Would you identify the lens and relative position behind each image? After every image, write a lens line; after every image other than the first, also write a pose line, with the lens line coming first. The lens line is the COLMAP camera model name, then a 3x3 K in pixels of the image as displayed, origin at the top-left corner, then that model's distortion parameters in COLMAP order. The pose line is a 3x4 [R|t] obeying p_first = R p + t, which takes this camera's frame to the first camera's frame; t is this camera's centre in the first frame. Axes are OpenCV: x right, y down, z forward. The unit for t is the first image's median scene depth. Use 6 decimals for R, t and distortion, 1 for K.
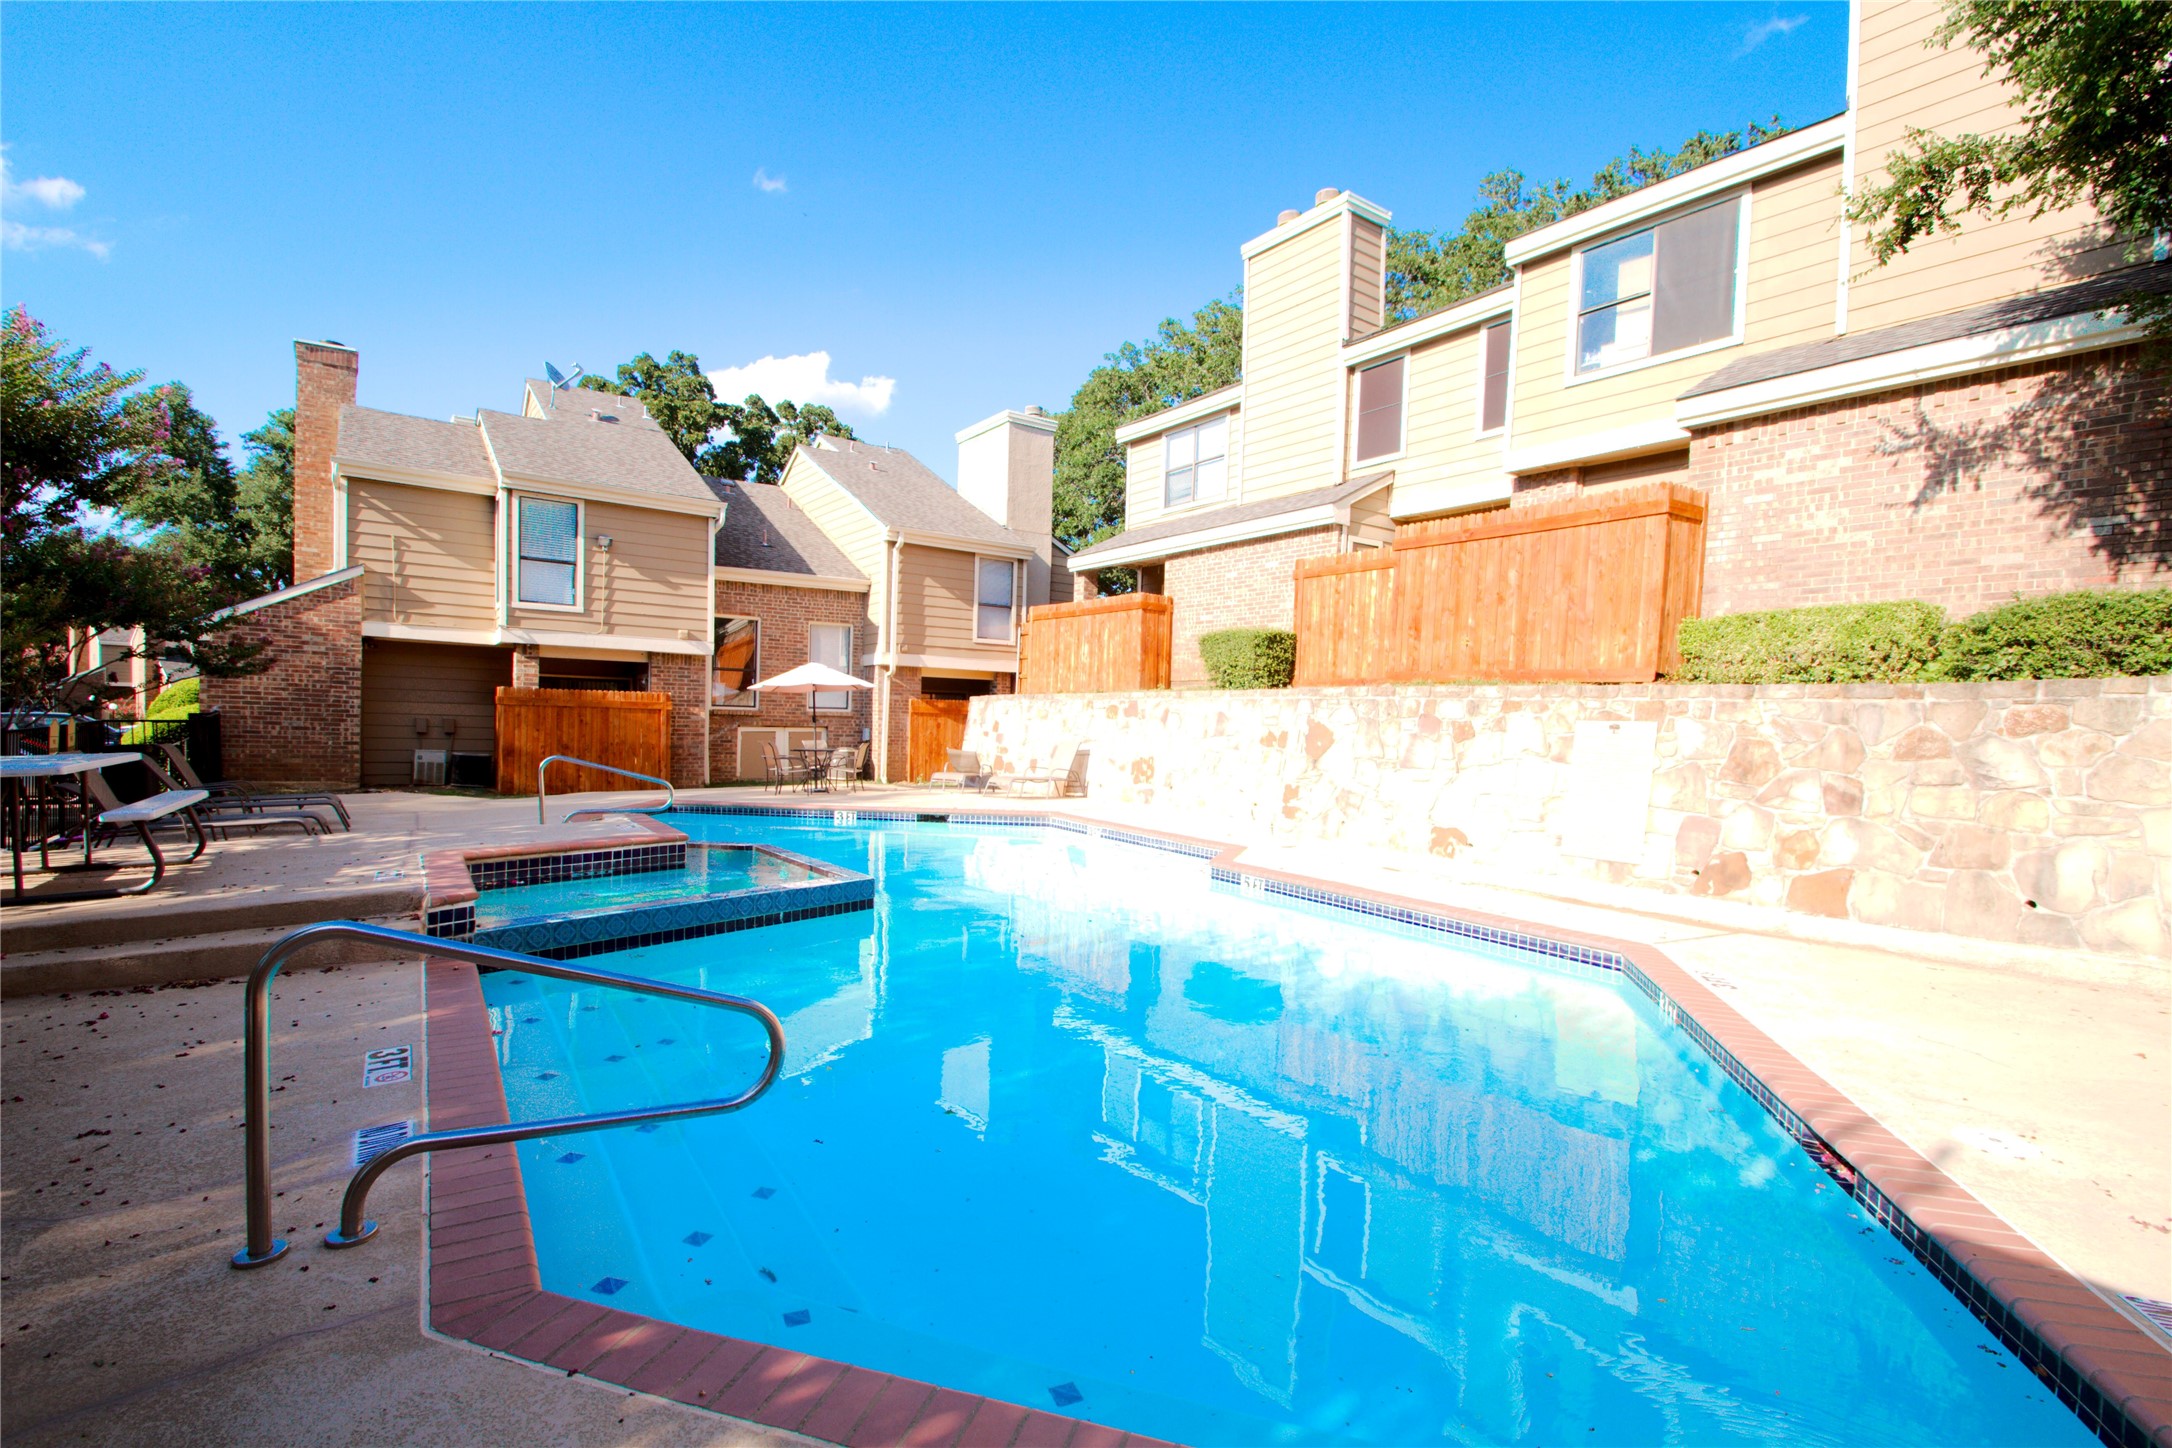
lens RADIAL K [[1013.2, 0, 1077.3], [0, 1013.2, 763.3], [0, 0, 1]] dist [-0.001526, -0.000501]
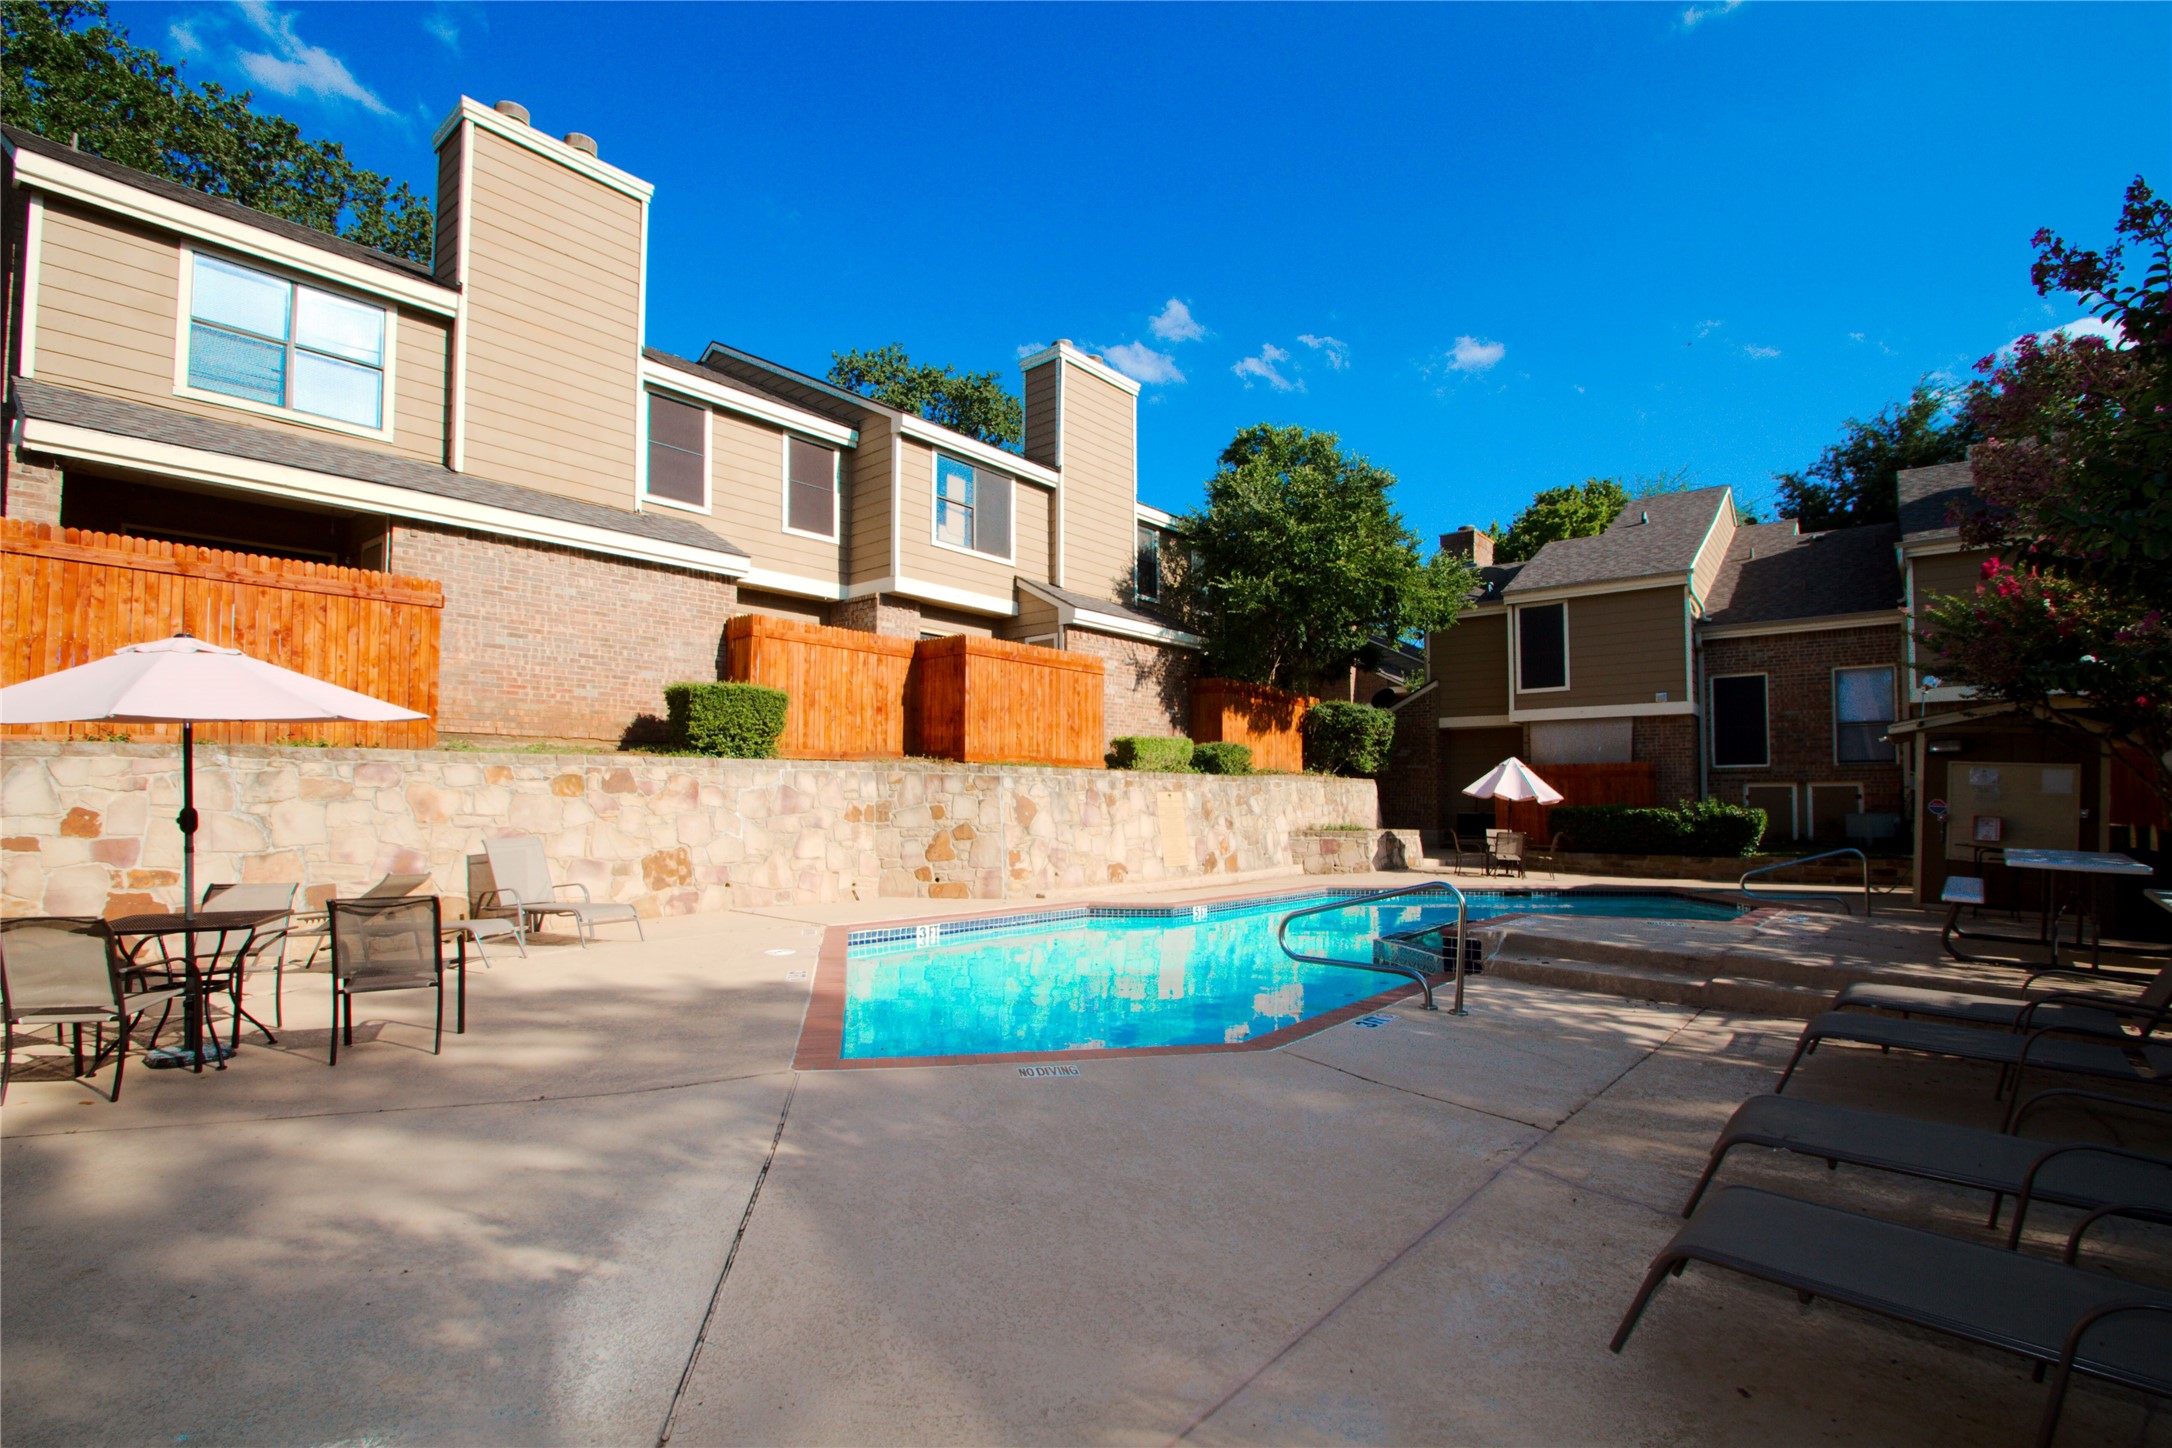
lens RADIAL K [[1013.2, 0, 1077.3], [0, 1013.2, 763.3], [0, 0, 1]] dist [-0.001526, -0.000501]
pose [[-0.253871, 0.006052, 0.967219, -1.025981], [0.034284, 0.999408, 0.002746, -0.087612], [-0.966630, 0.033857, -0.253928, 1.361929]]
